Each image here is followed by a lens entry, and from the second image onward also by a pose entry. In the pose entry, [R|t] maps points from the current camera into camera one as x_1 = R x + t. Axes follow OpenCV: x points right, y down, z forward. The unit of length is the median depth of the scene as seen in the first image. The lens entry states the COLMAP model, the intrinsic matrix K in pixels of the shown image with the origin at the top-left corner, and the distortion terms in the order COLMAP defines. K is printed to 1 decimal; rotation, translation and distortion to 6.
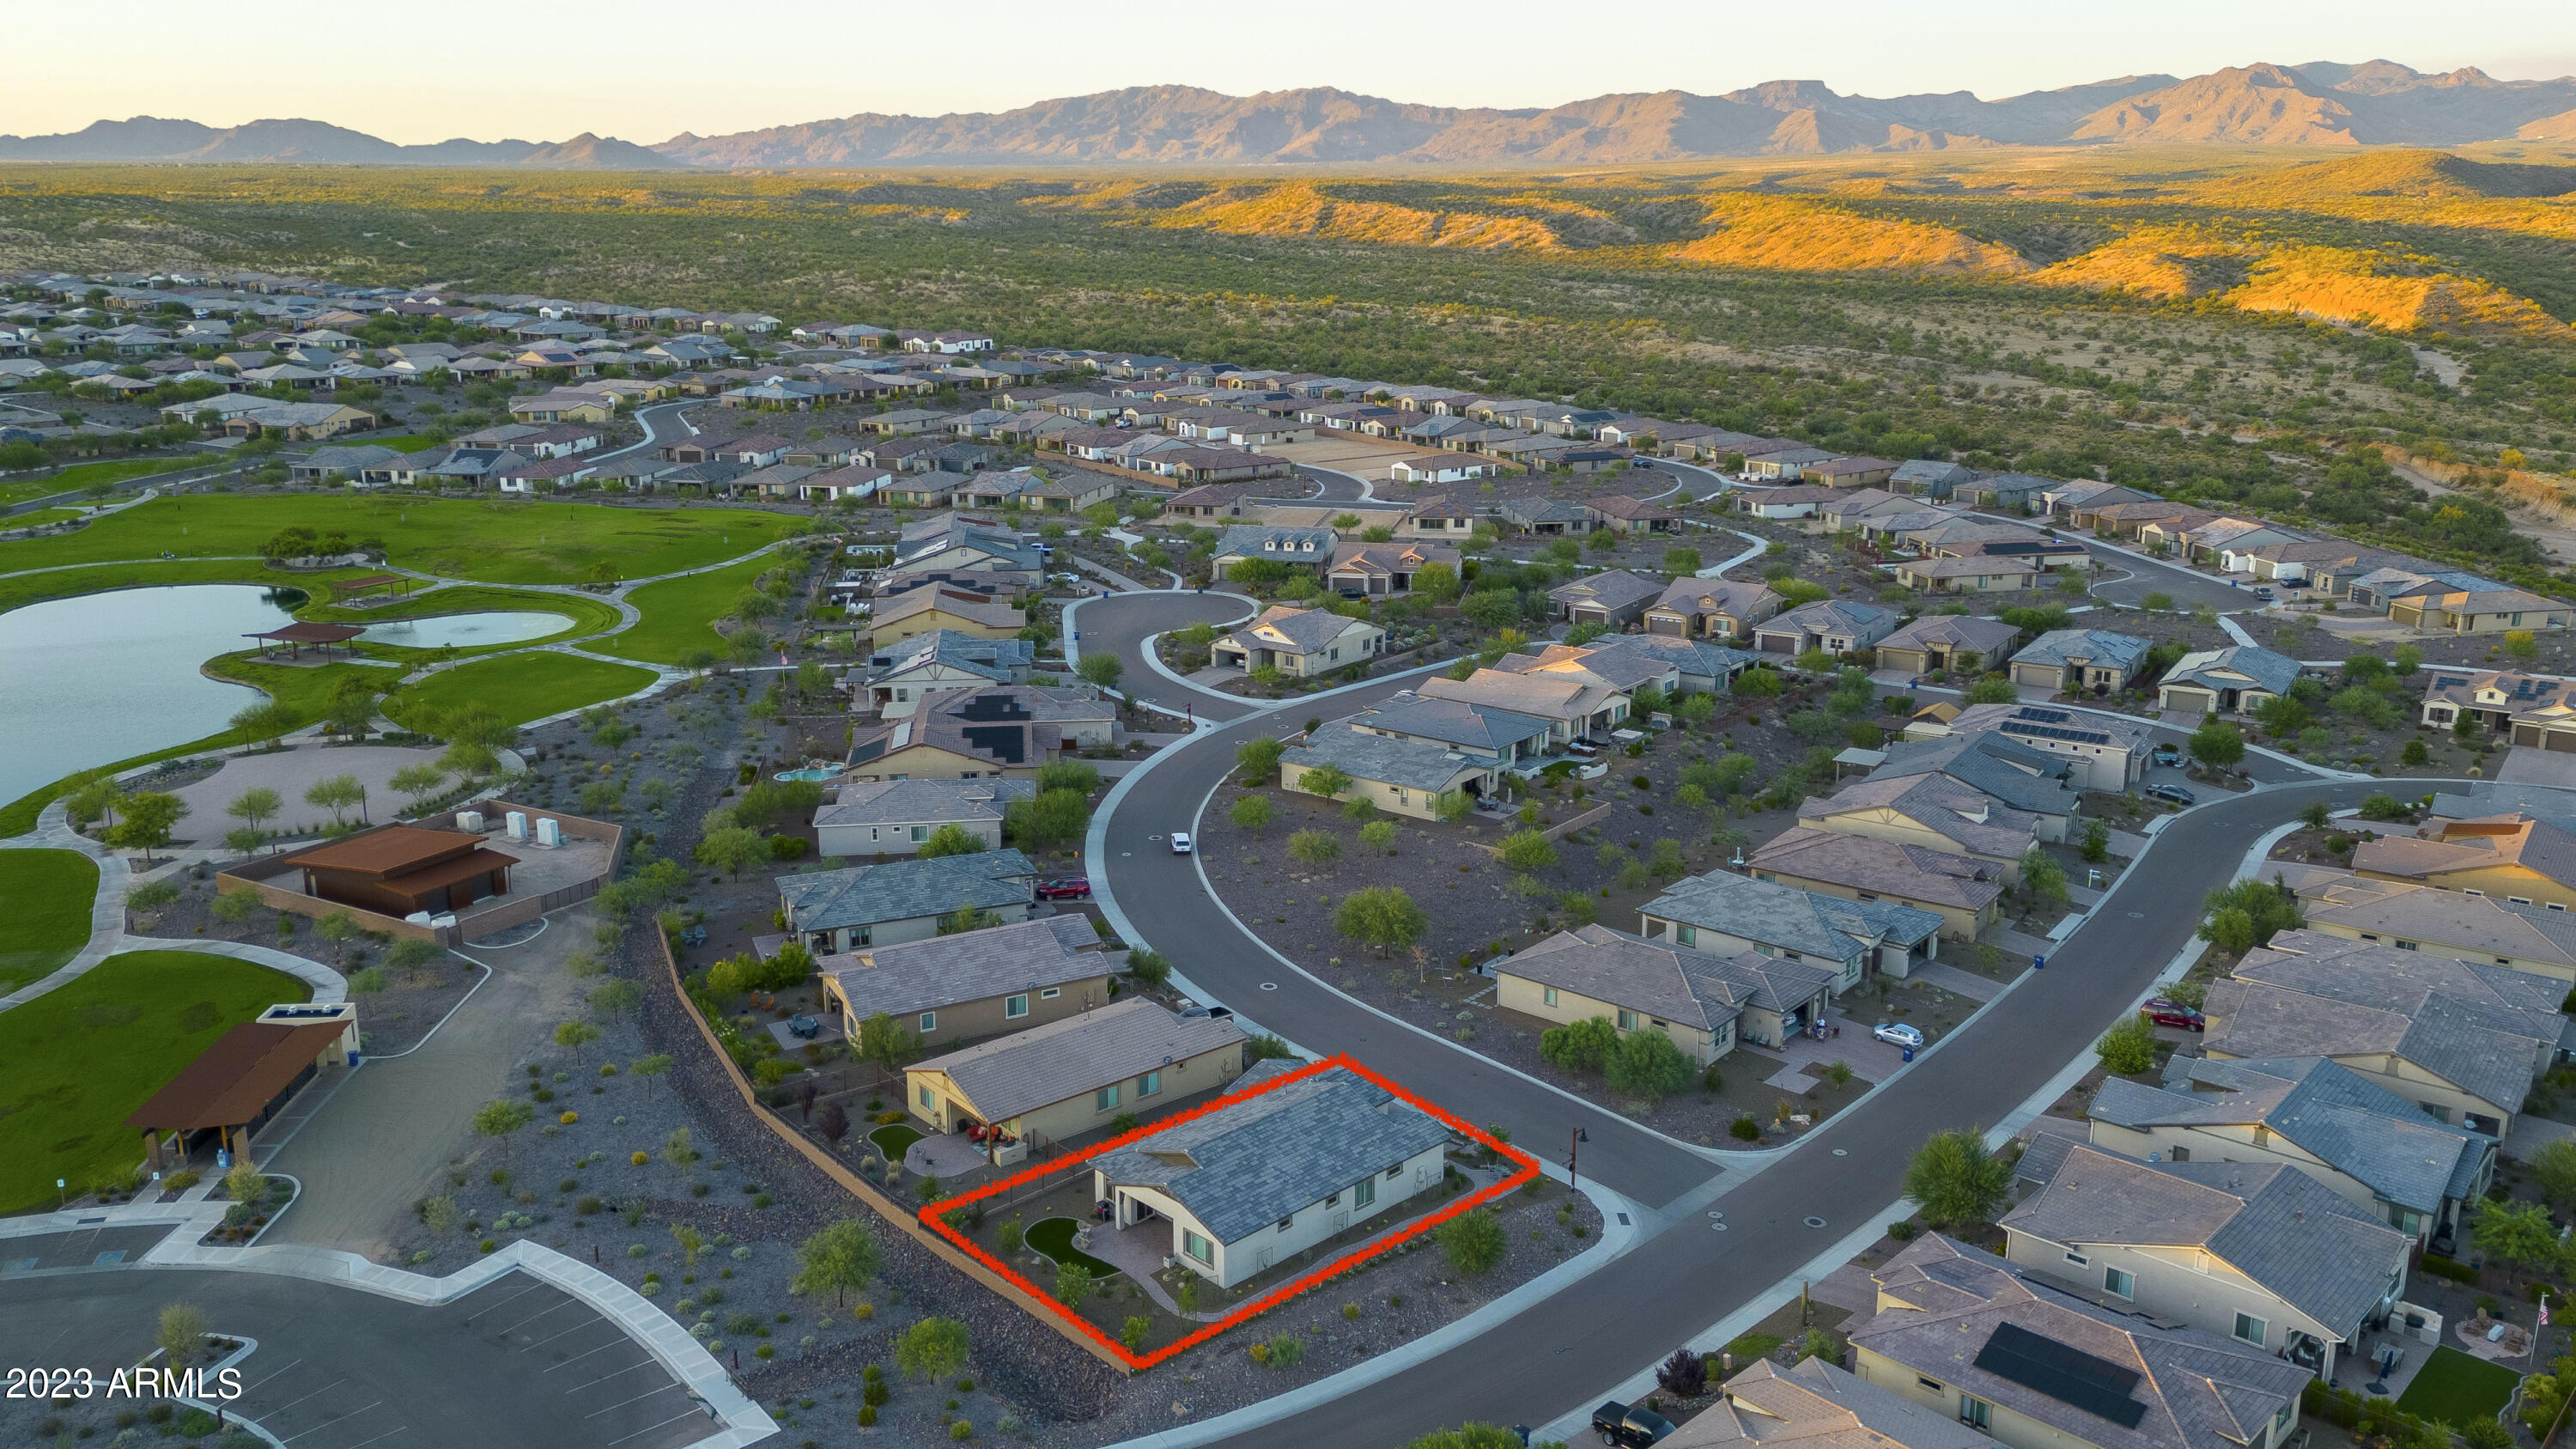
lens RADIAL K [[2024.3, 0, 1288.0], [0, 2024.3, 724.5], [0, 0, 1]] dist [0.040489, -0.043969]
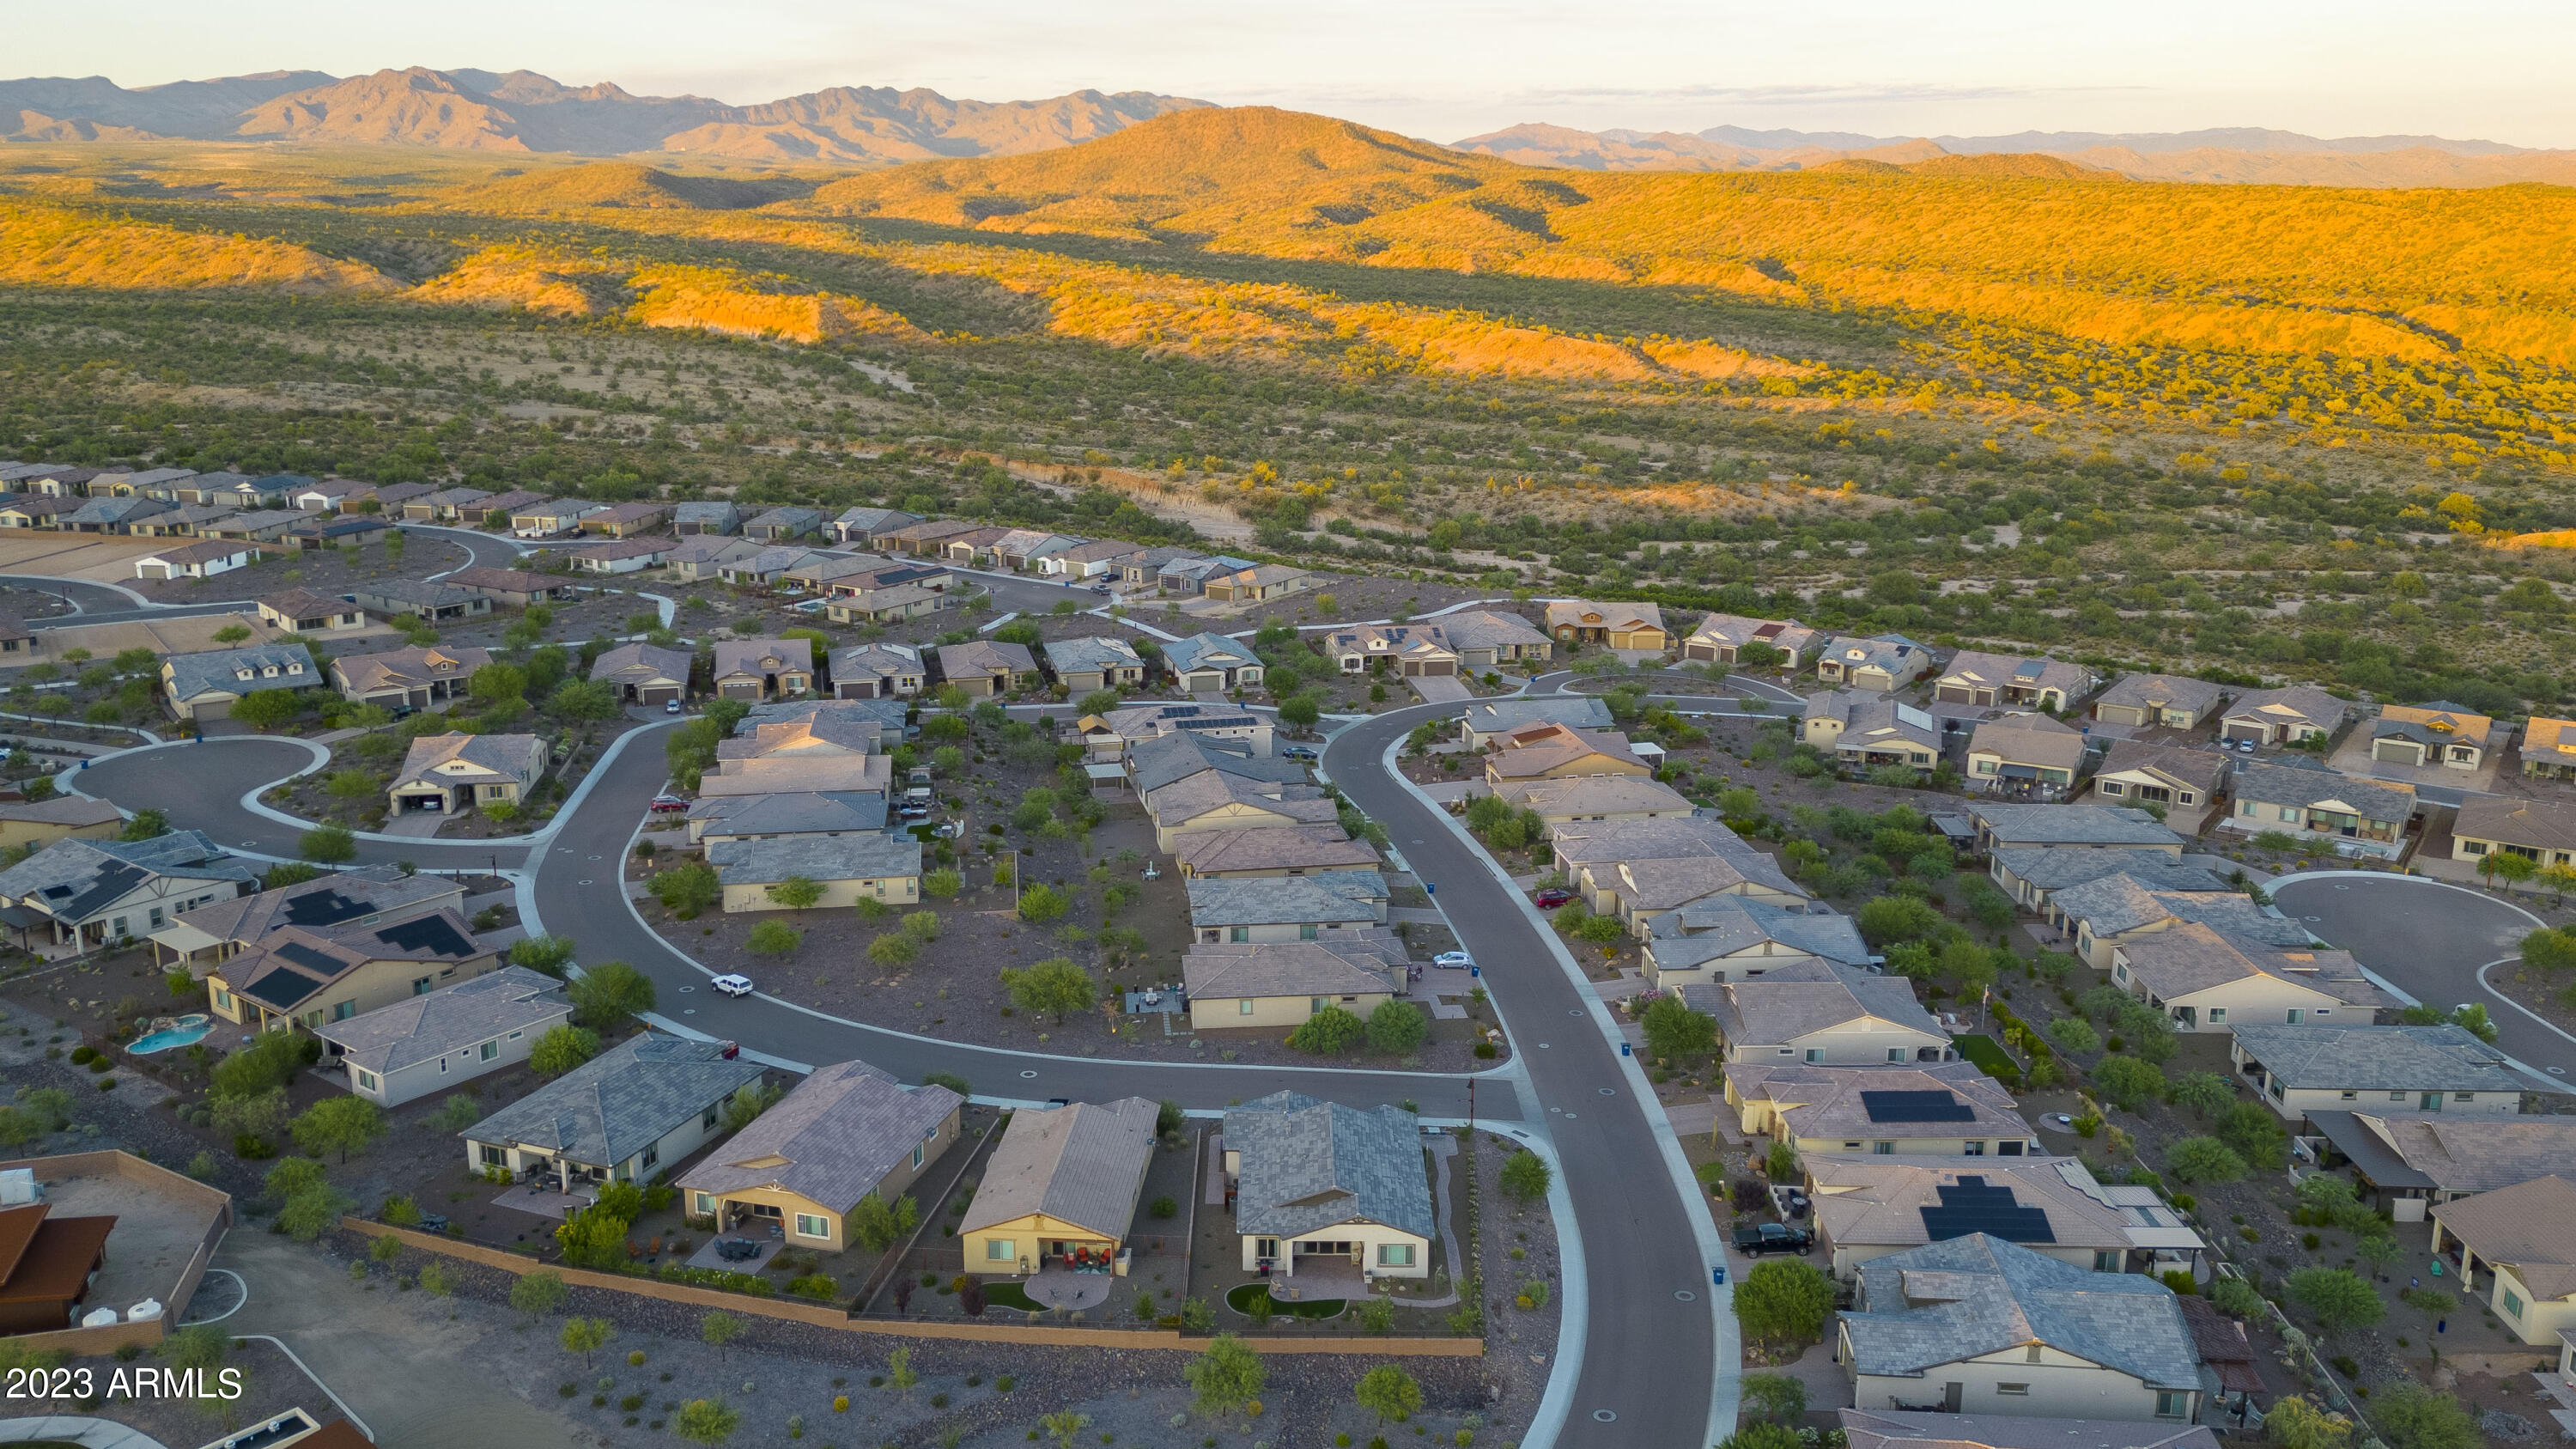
lens RADIAL K [[2024.3, 0, 1288.0], [0, 2024.3, 724.5], [0, 0, 1]] dist [0.040489, -0.043969]
pose [[0.686632, -0.171534, 0.706479, -0.279200], [0.171685, 0.982539, 0.071699, -0.045643], [-0.706442, 0.072061, 0.704093, 0.059512]]
